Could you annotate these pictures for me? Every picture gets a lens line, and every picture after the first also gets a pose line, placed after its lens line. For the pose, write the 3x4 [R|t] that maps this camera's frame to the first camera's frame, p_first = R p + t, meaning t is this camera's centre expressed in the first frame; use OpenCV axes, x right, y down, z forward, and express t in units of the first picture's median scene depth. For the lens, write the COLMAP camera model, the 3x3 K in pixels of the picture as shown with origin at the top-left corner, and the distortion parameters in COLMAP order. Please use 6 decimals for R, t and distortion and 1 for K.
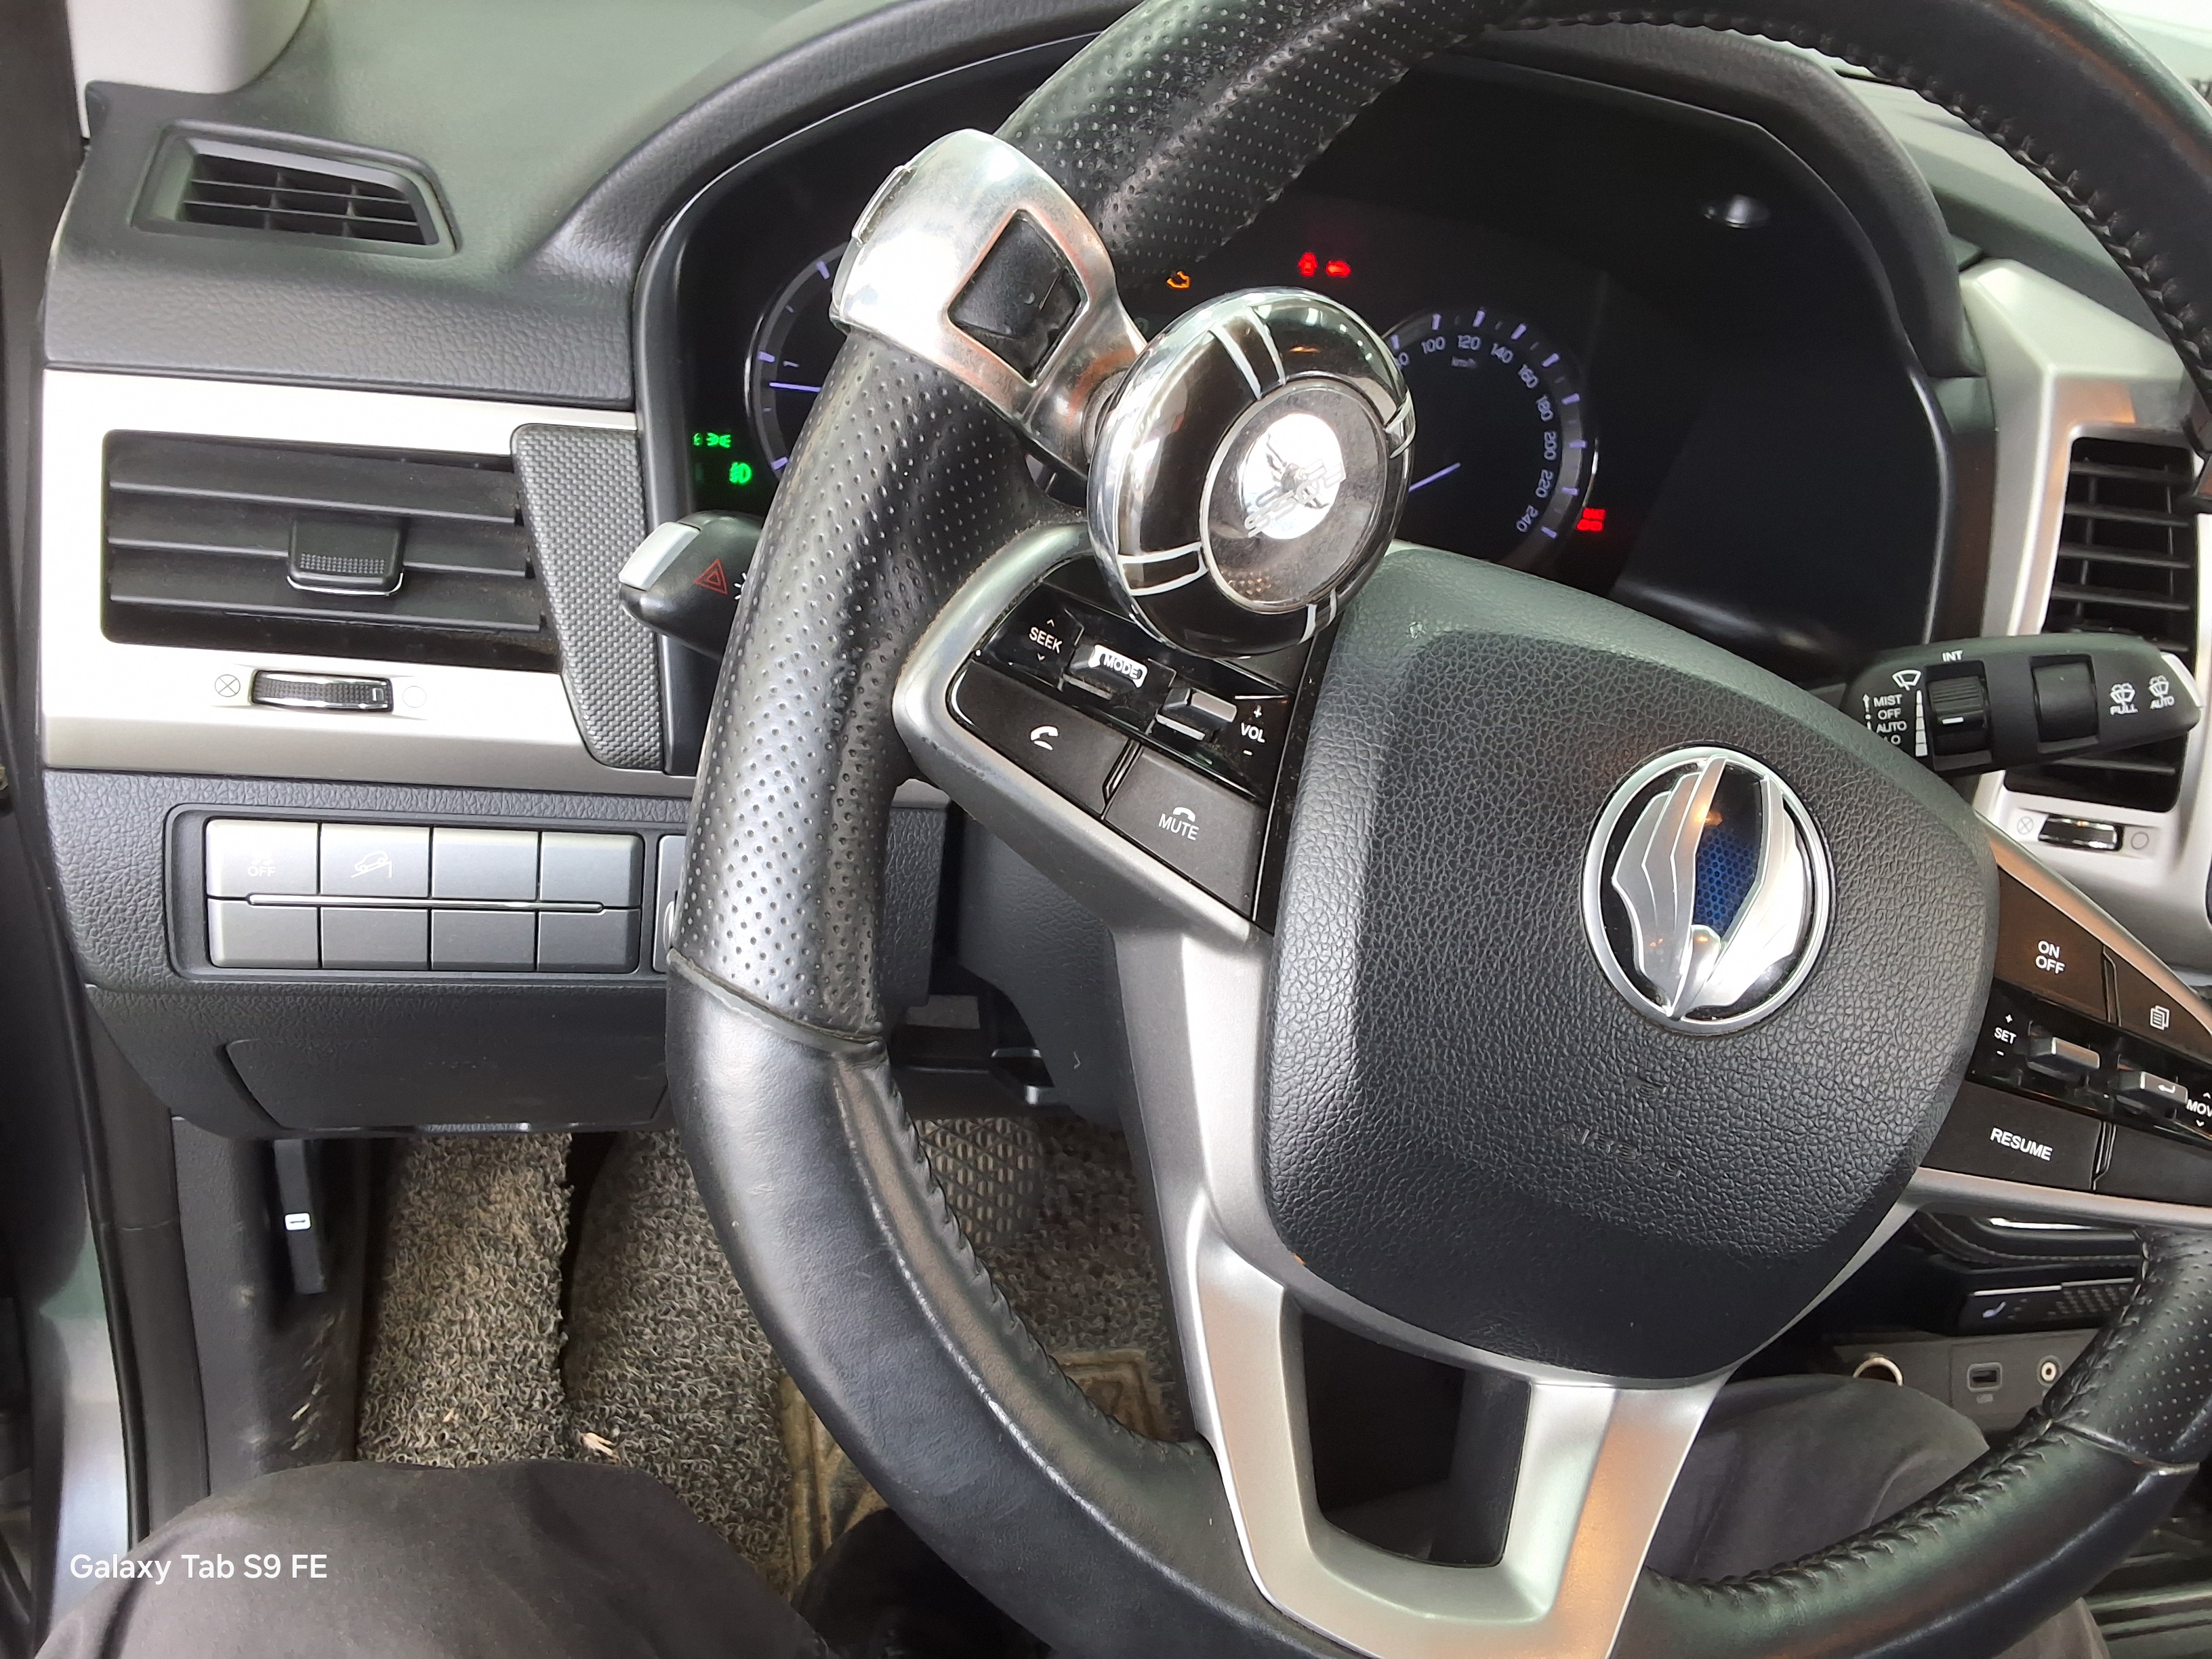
lens RADIAL K [[1807.6, 0, 1106.0], [0, 1807.6, 829.5], [0, 0, 1]] dist [0.094874, 0.001476]
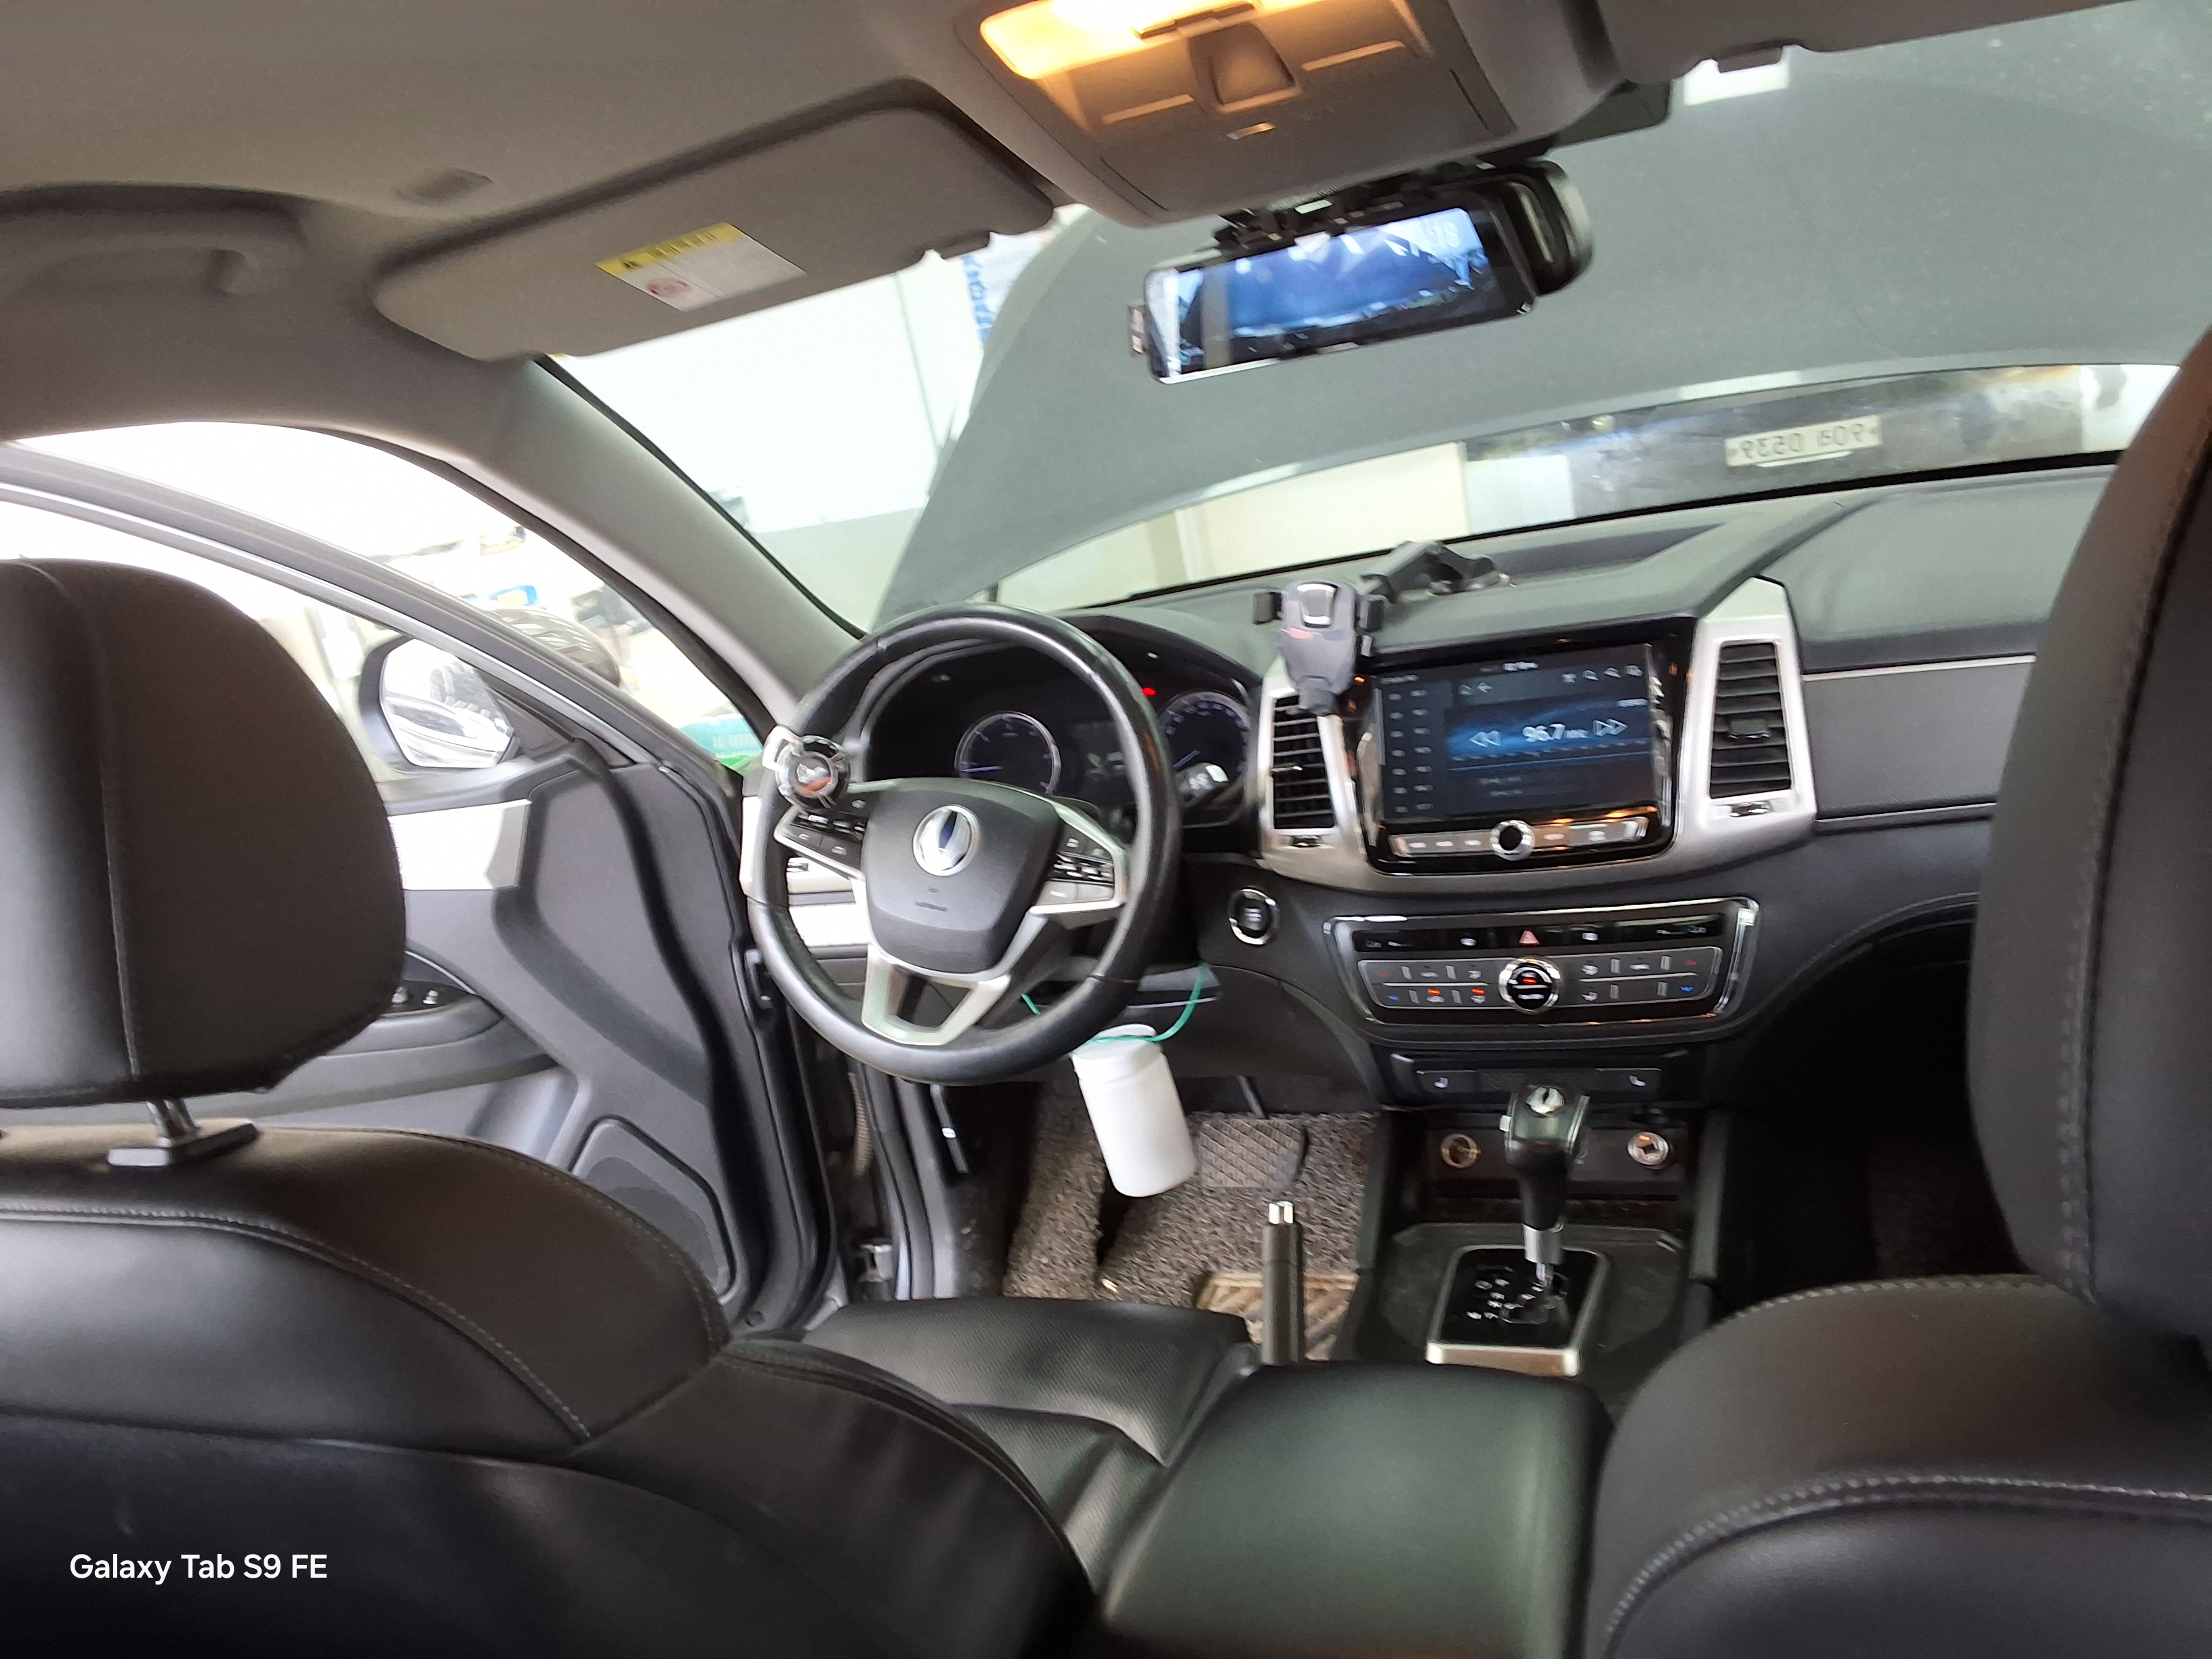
lens RADIAL K [[1807.6, 0, 1106.0], [0, 1807.6, 829.5], [0, 0, 1]] dist [0.094874, 0.001476]
pose [[0.743948, -0.164824, -0.647591, 1.629589], [-0.006315, 0.967326, -0.253458, 0.514171], [0.668207, 0.192649, 0.718600, -0.824306]]
